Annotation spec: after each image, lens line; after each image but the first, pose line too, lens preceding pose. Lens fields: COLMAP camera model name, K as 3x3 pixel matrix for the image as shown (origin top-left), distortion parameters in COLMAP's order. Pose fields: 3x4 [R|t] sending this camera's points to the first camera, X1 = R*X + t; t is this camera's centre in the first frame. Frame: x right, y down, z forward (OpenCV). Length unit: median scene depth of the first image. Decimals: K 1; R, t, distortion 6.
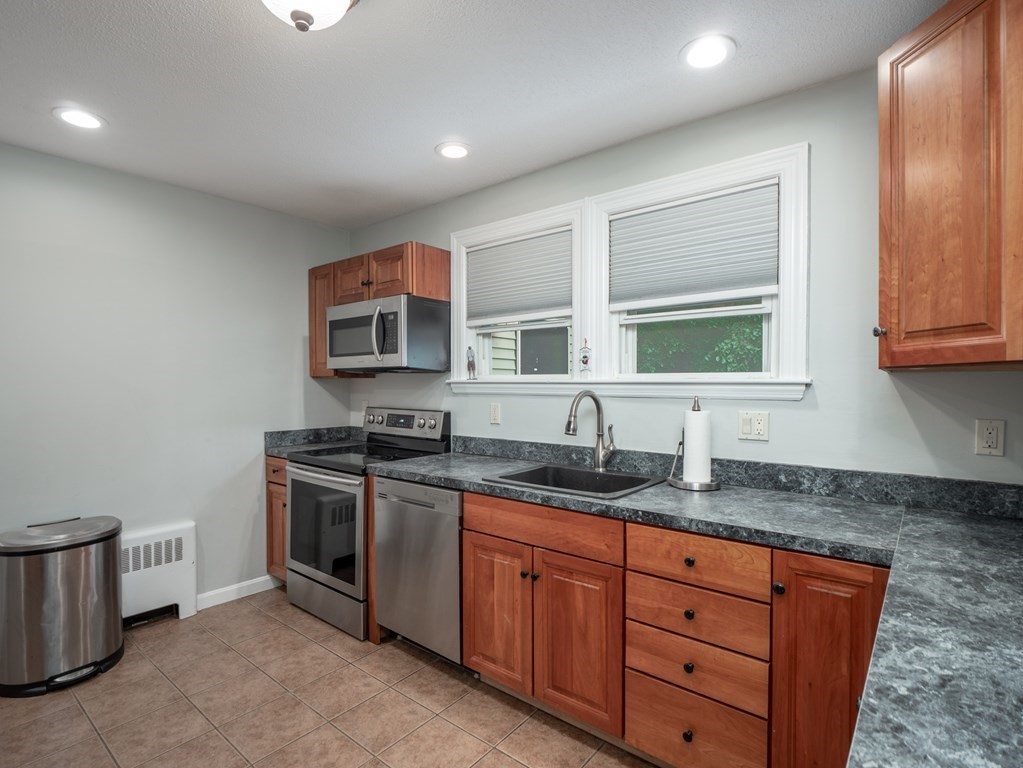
lens RADIAL K [[513.7, 0, 509.1], [0, 513.7, 388.3], [0, 0, 1]] dist [-0.003391, -0.000846]
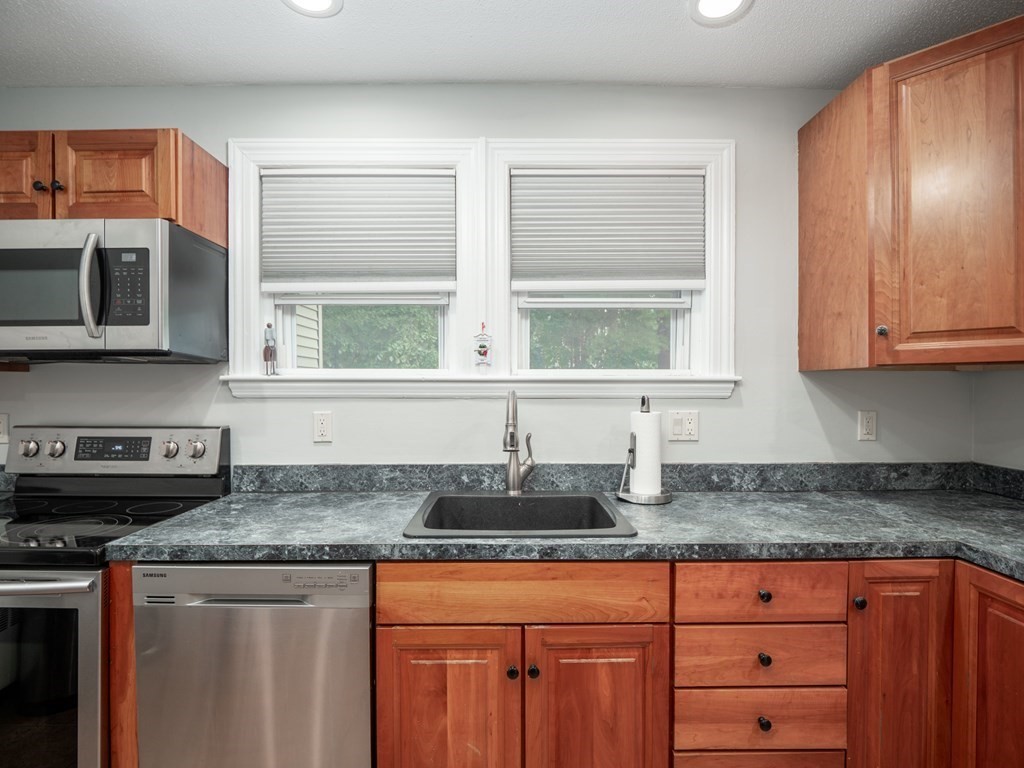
lens RADIAL K [[506.9, 0, 507.7], [0, 506.9, 387.0], [0, 0, 1]] dist [-0.007455, -0.002576]
pose [[0.772063, -0.005105, 0.635526, -0.287715], [0.006837, 0.999977, -0.000273, -0.000500], [-0.635510, 0.004556, 0.772079, 0.379999]]
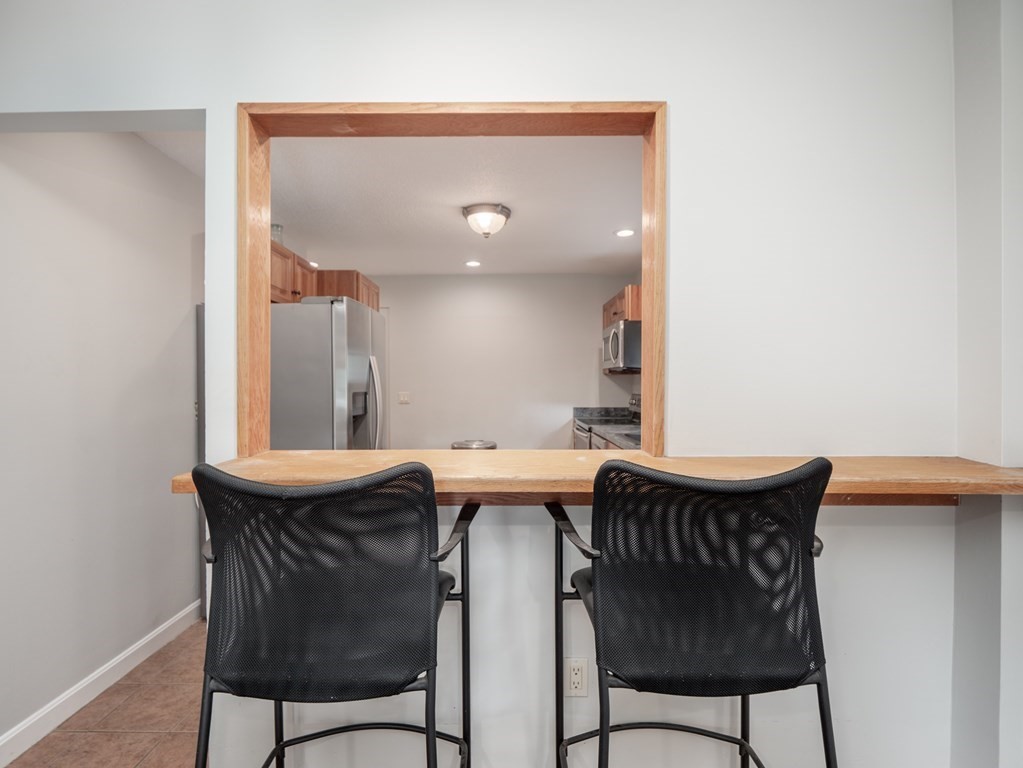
lens RADIAL K [[510.5, 0, 512.3], [0, 510.5, 380.2], [0, 0, 1]] dist [-0.005772, -0.000973]
pose [[0.642647, -0.007600, -0.766125, 0.848200], [-0.010307, 0.999775, -0.018563, 0.037514], [0.766093, 0.019826, 0.642424, -0.286580]]
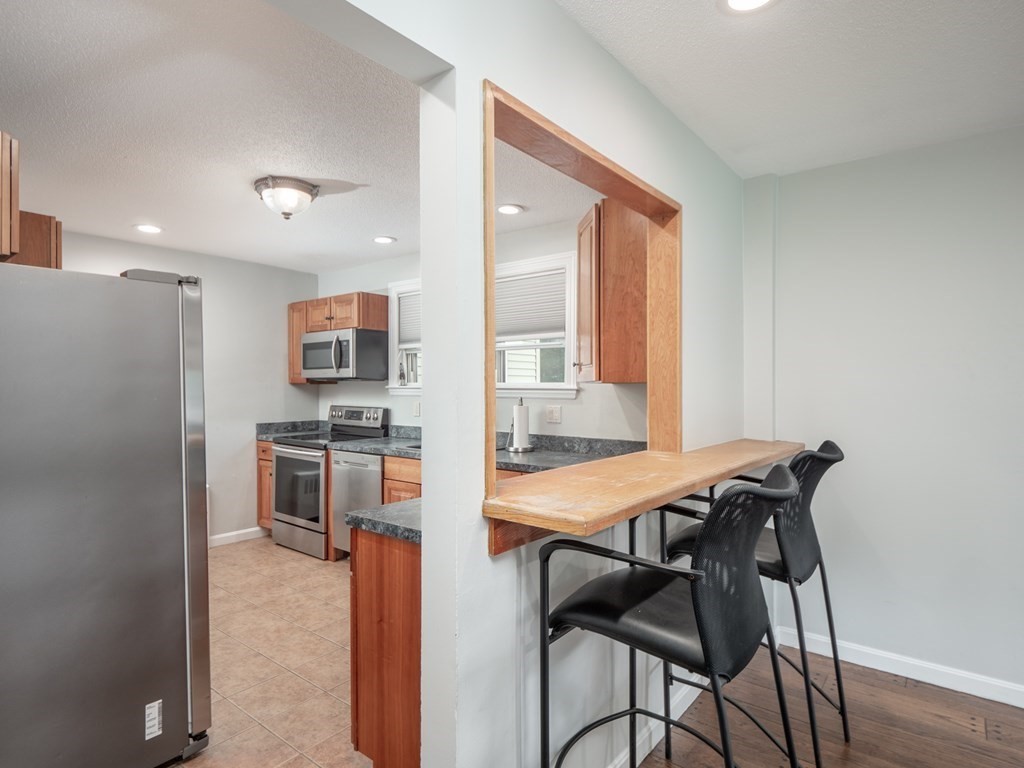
lens RADIAL K [[557.9, 0, 510.1], [0, 557.9, 388.3], [0, 0, 1]] dist [0.000752, 0.000027]
pose [[0.999929, 0.000078, 0.011940, 0.242127], [-0.000022, 0.999989, -0.004697, -0.003154], [-0.011941, 0.004696, 0.999918, -0.648857]]
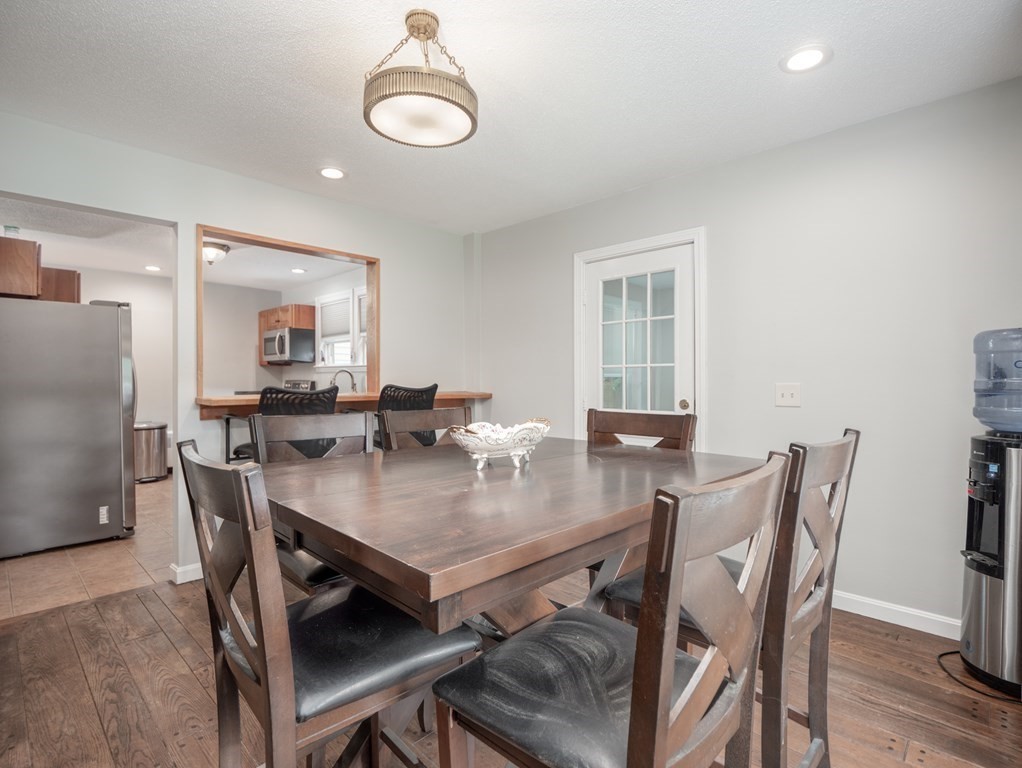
lens RADIAL K [[510.0, 0, 511.8], [0, 510.0, 380.2], [0, 0, 1]] dist [-0.005772, -0.000973]
pose [[0.996280, -0.001108, -0.086164, 1.041153], [0.000329, 0.999959, -0.009057, 0.073130], [0.086171, 0.008995, 0.996240, -1.219917]]
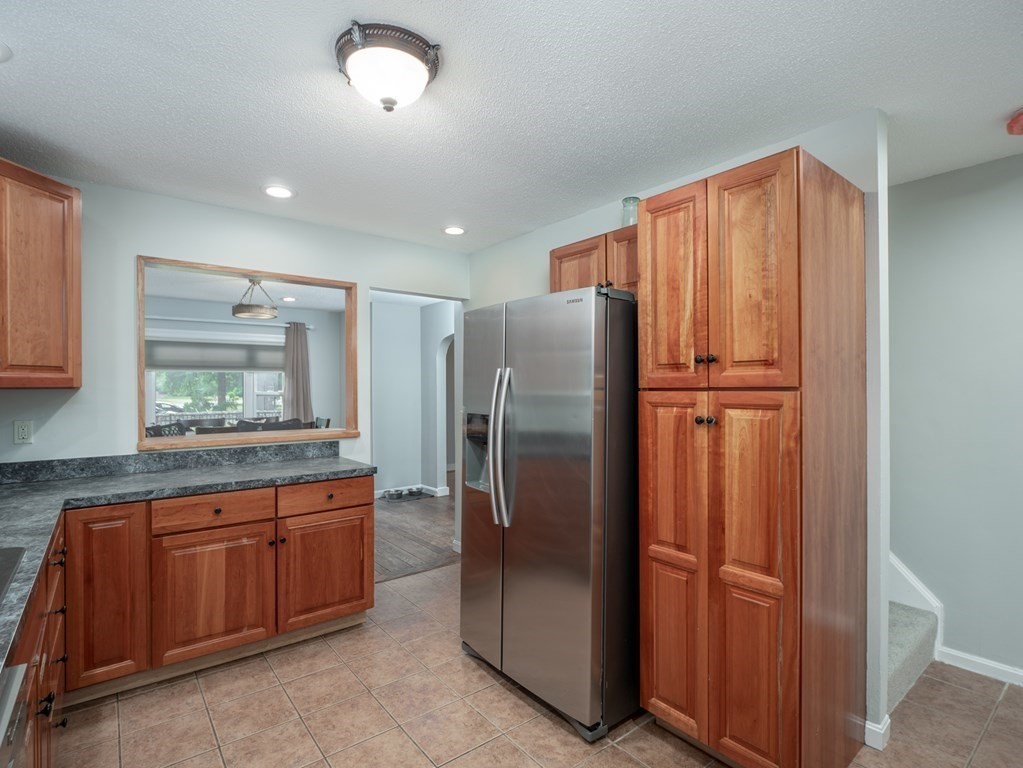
lens RADIAL K [[526.9, 0, 509.7], [0, 526.9, 388.6], [0, 0, 1]] dist [-0.006151, -0.001531]
pose [[-0.975083, 0.005781, 0.221767, -0.497556], [0.008343, 0.999909, 0.010619, -0.023000], [-0.221685, 0.012205, -0.975042, 1.122918]]
